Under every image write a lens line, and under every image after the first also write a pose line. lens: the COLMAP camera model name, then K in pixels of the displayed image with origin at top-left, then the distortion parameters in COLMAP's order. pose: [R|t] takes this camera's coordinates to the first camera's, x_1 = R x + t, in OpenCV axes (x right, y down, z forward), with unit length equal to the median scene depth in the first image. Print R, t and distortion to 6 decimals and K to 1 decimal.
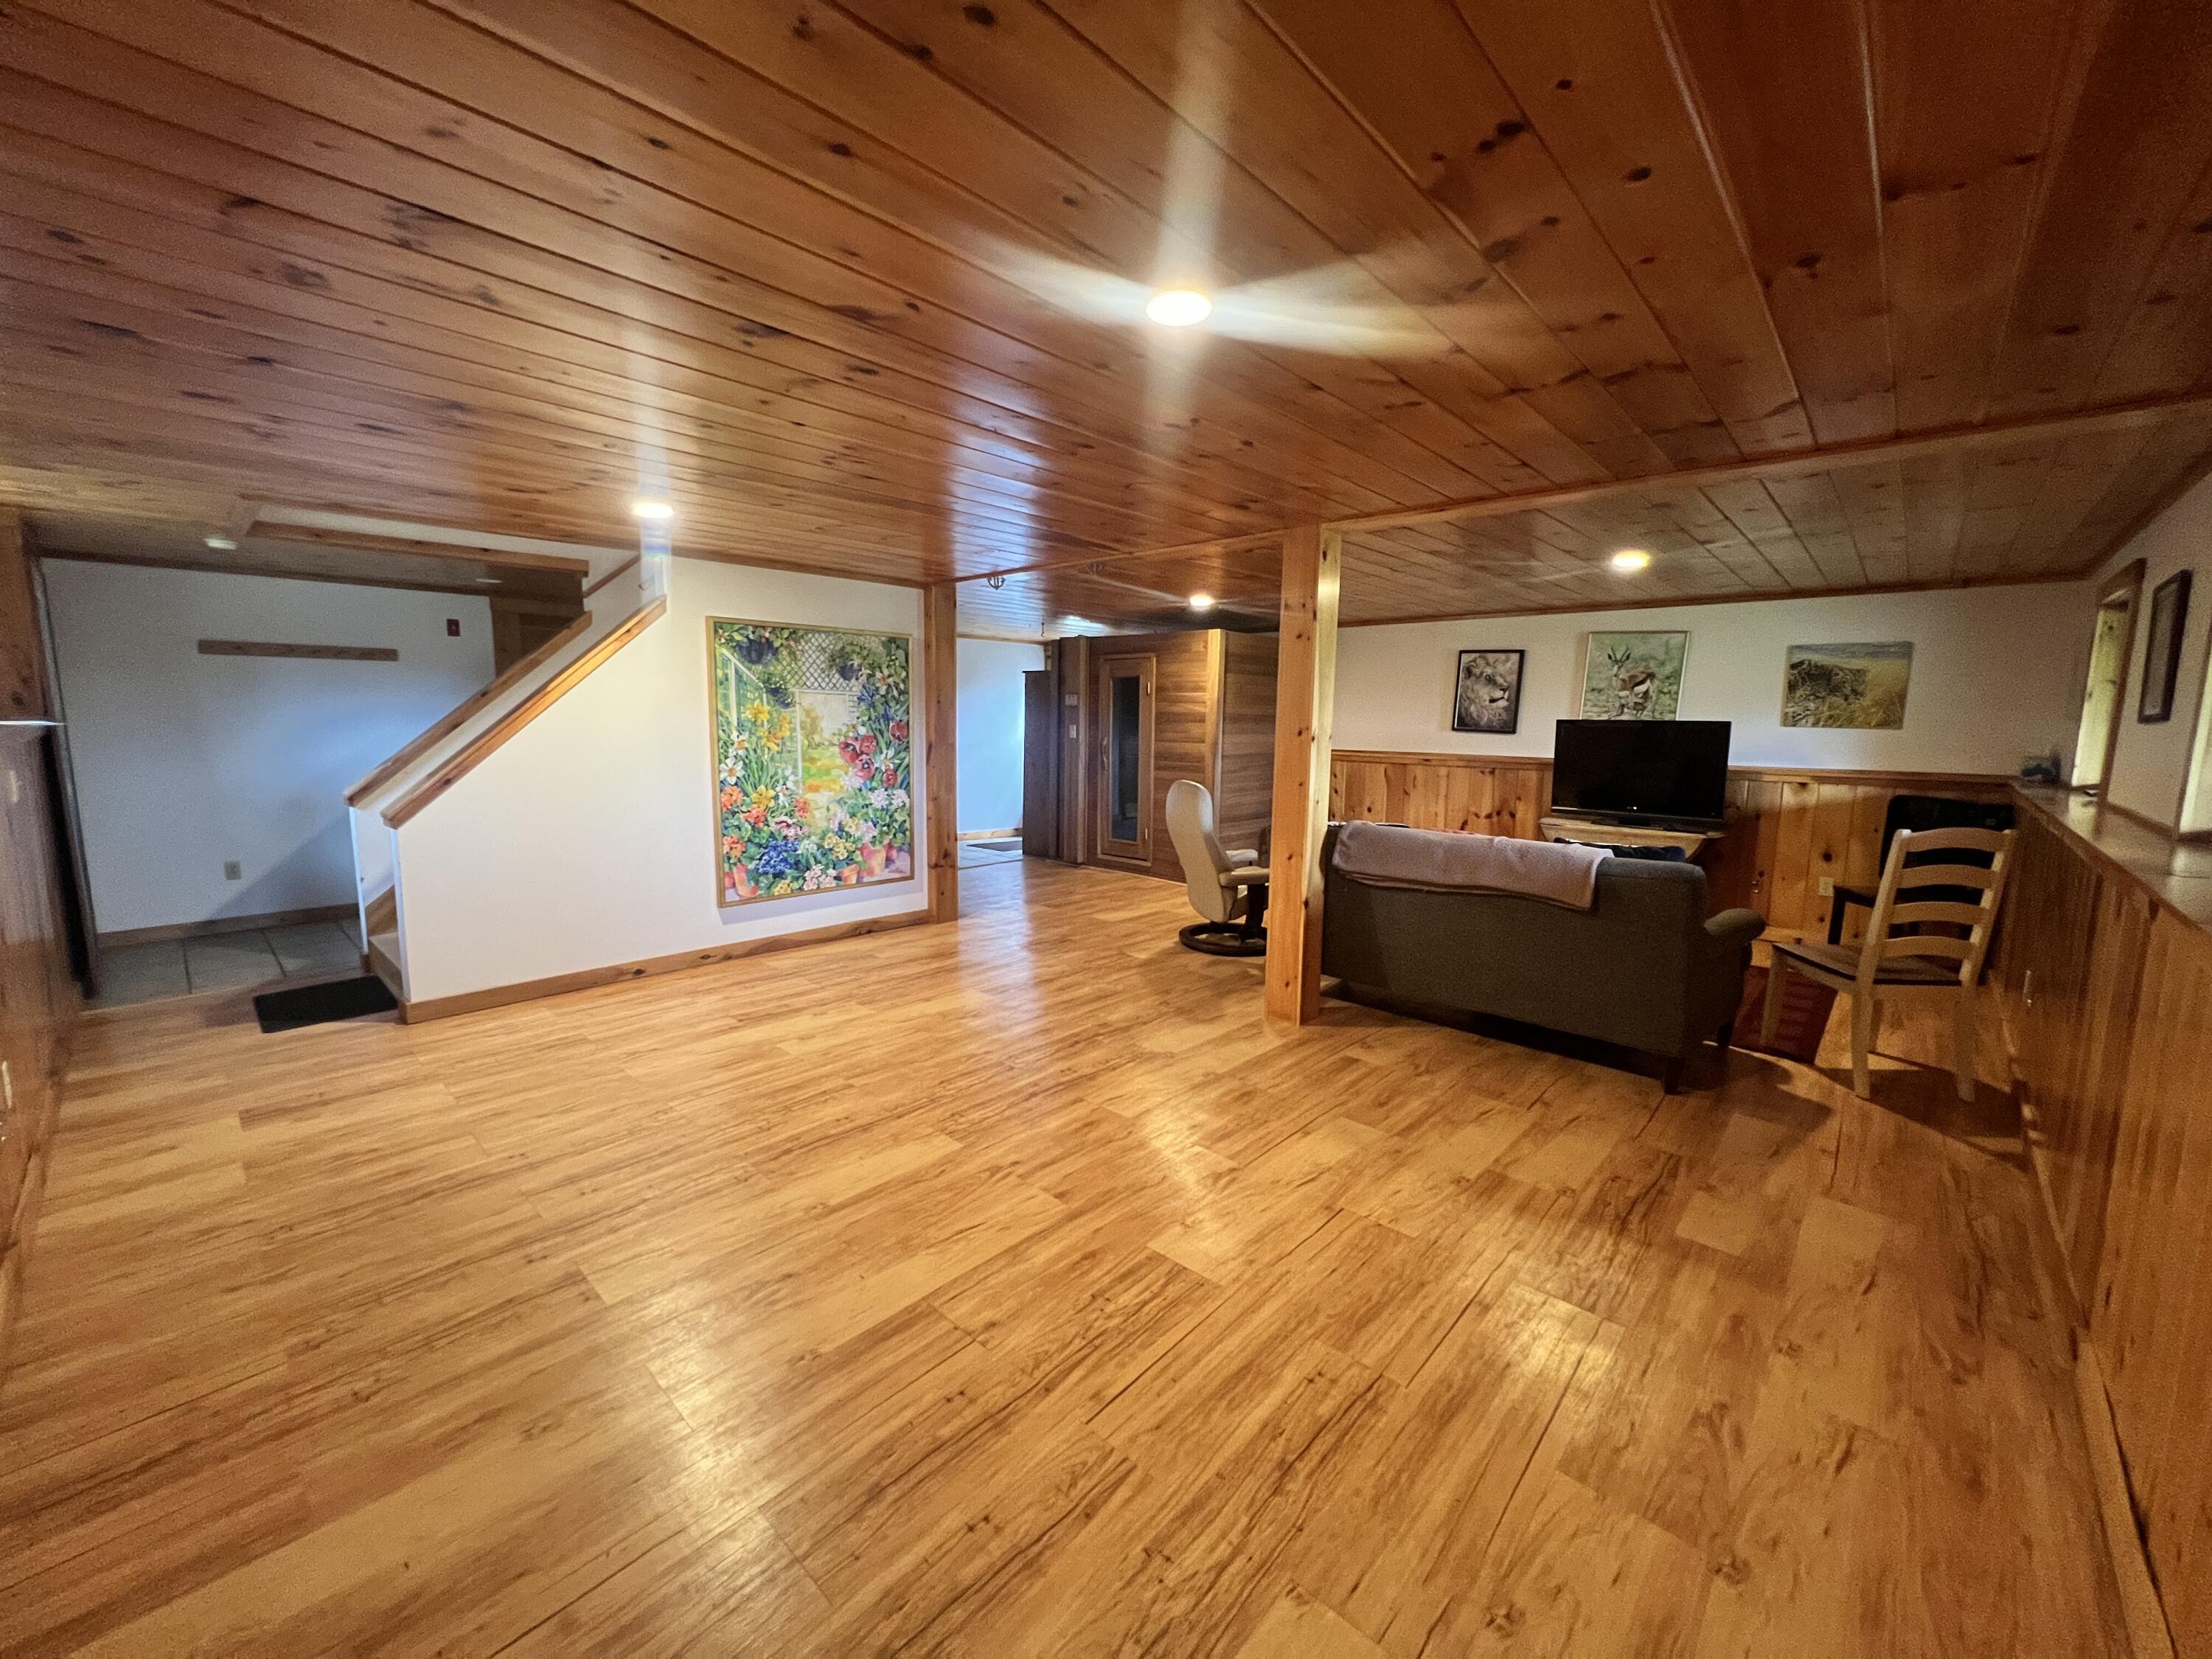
lens RADIAL K [[886.8, 0, 1105.3], [0, 886.8, 825.3], [0, 0, 1]] dist [-0.002959, 0.000032]
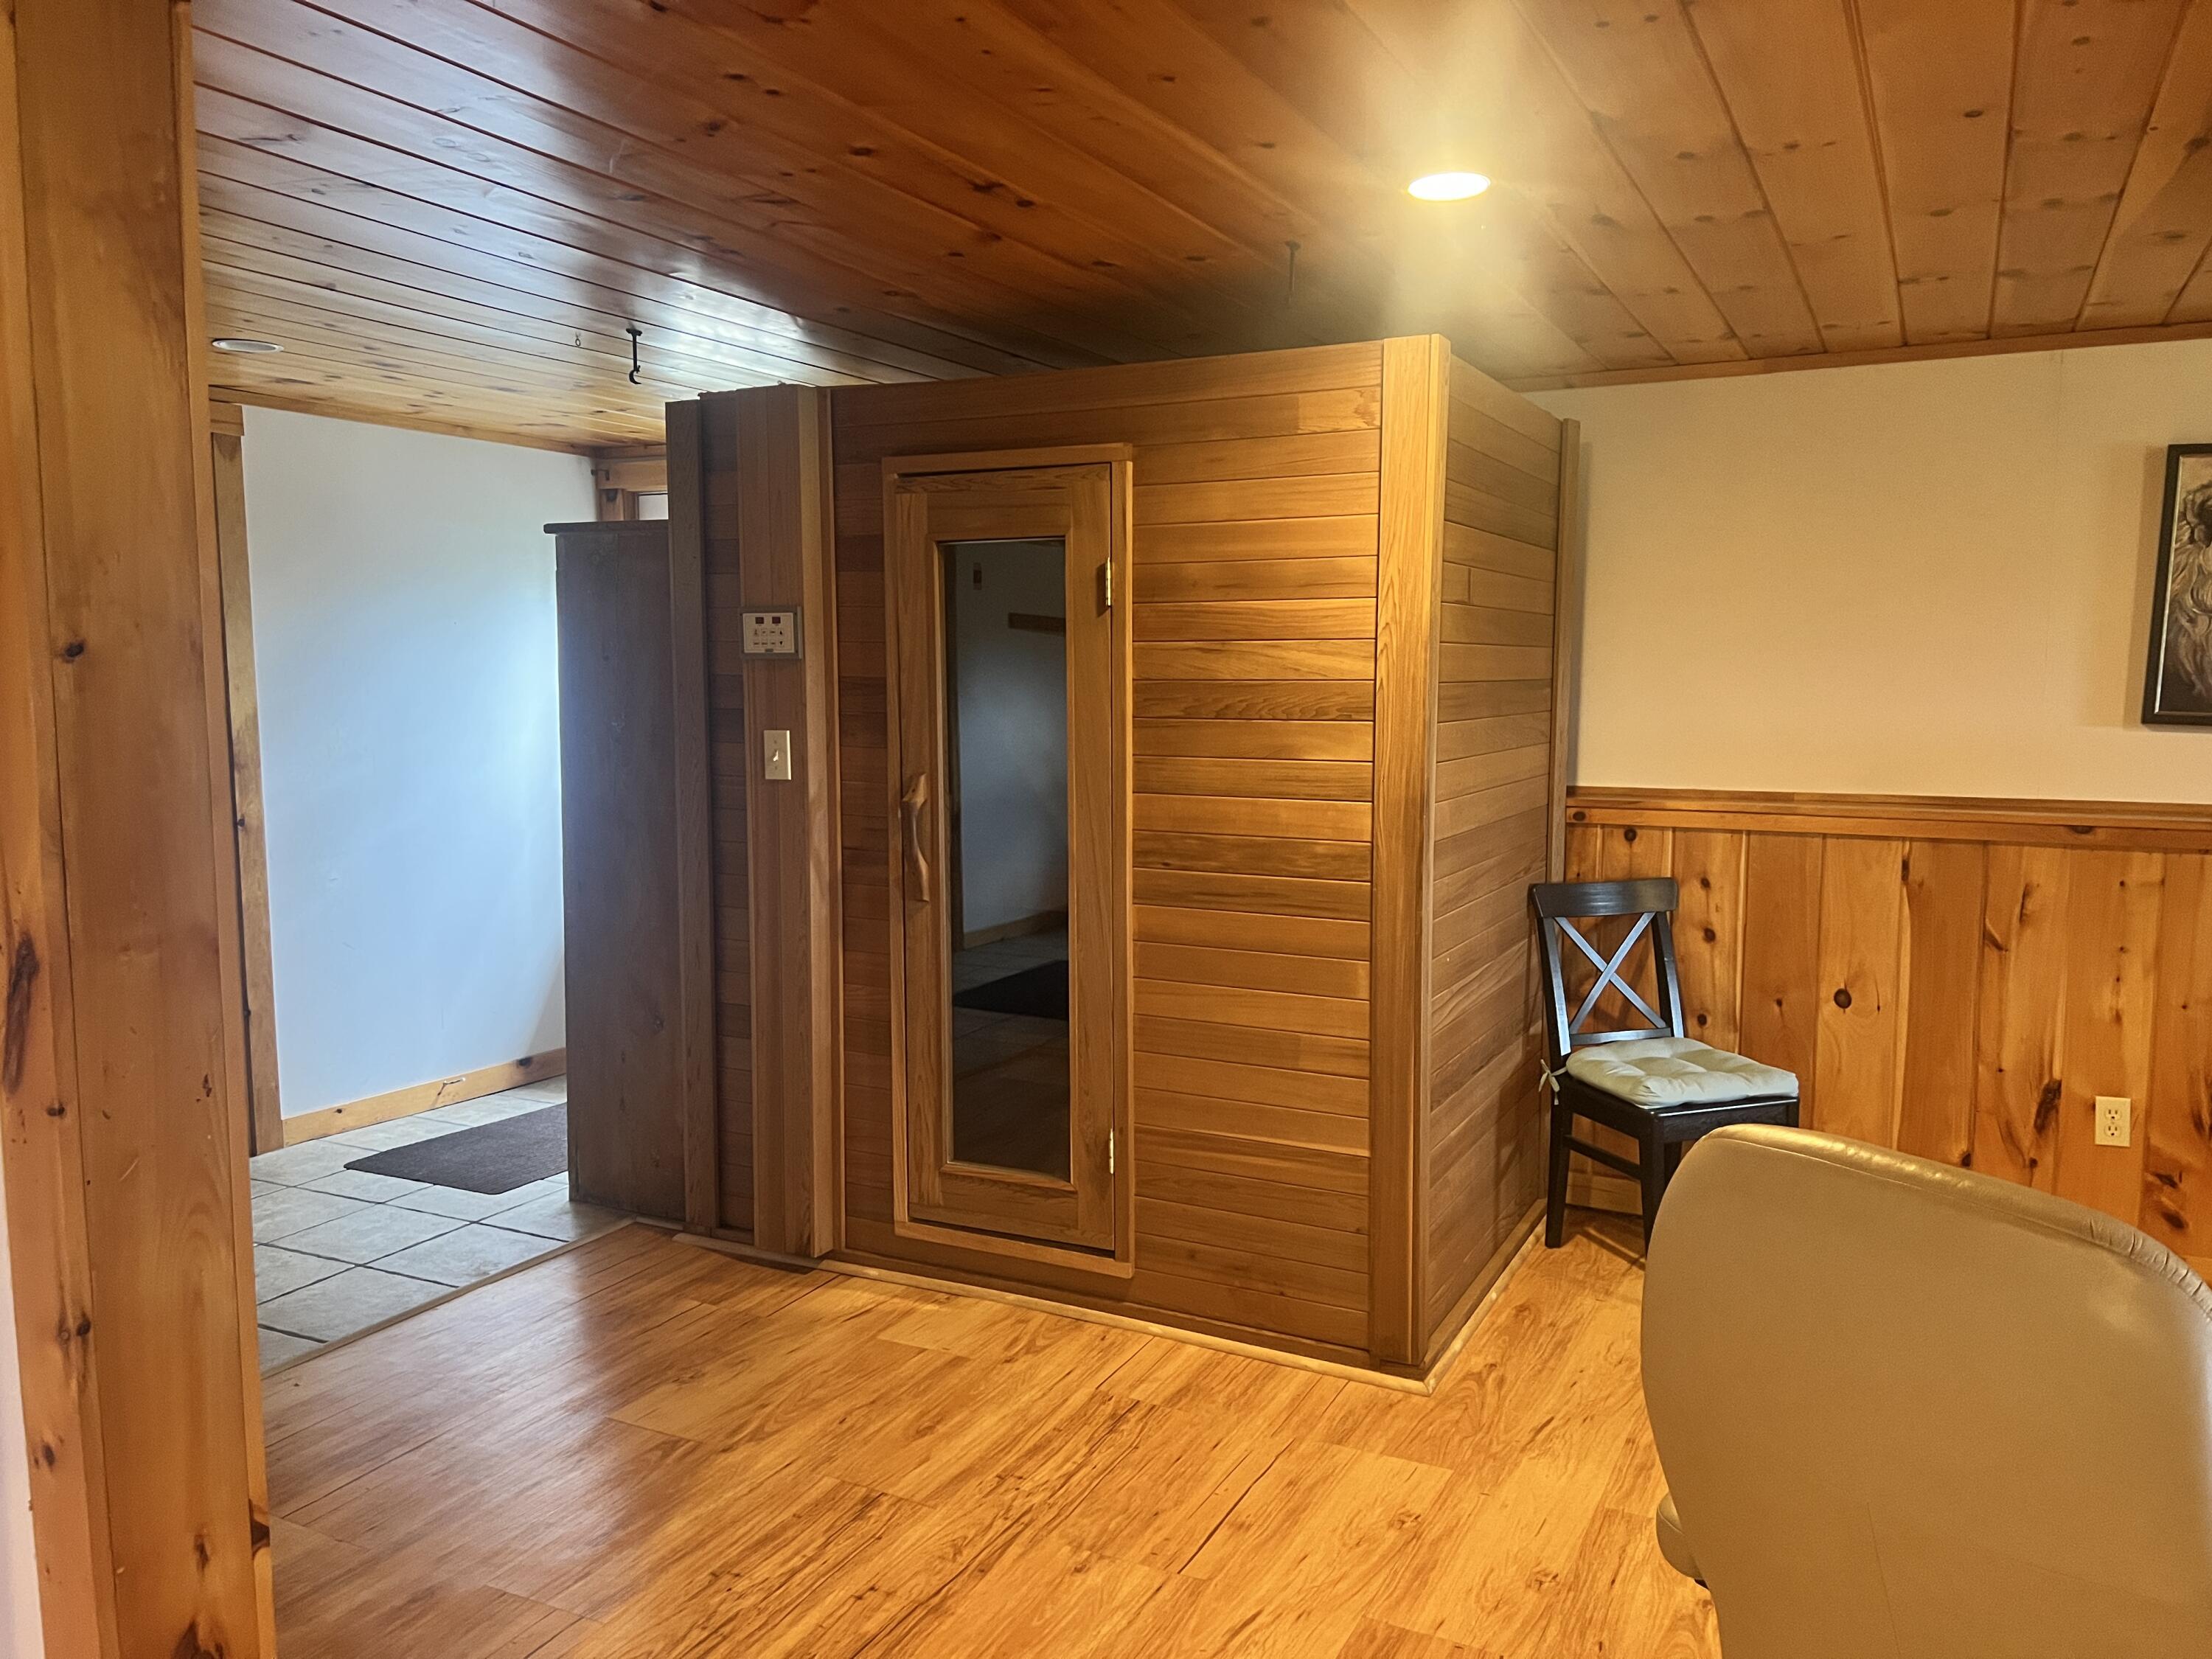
lens RADIAL K [[1665.6, 0, 1104.3], [0, 1665.6, 834.9], [0, 0, 1]] dist [0.056376, 0.001709]
pose [[0.964774, -0.039728, 0.260065, -0.076910], [0.045044, 0.998880, -0.014510, -0.075037], [-0.259197, 0.025713, 0.965482, 0.534264]]
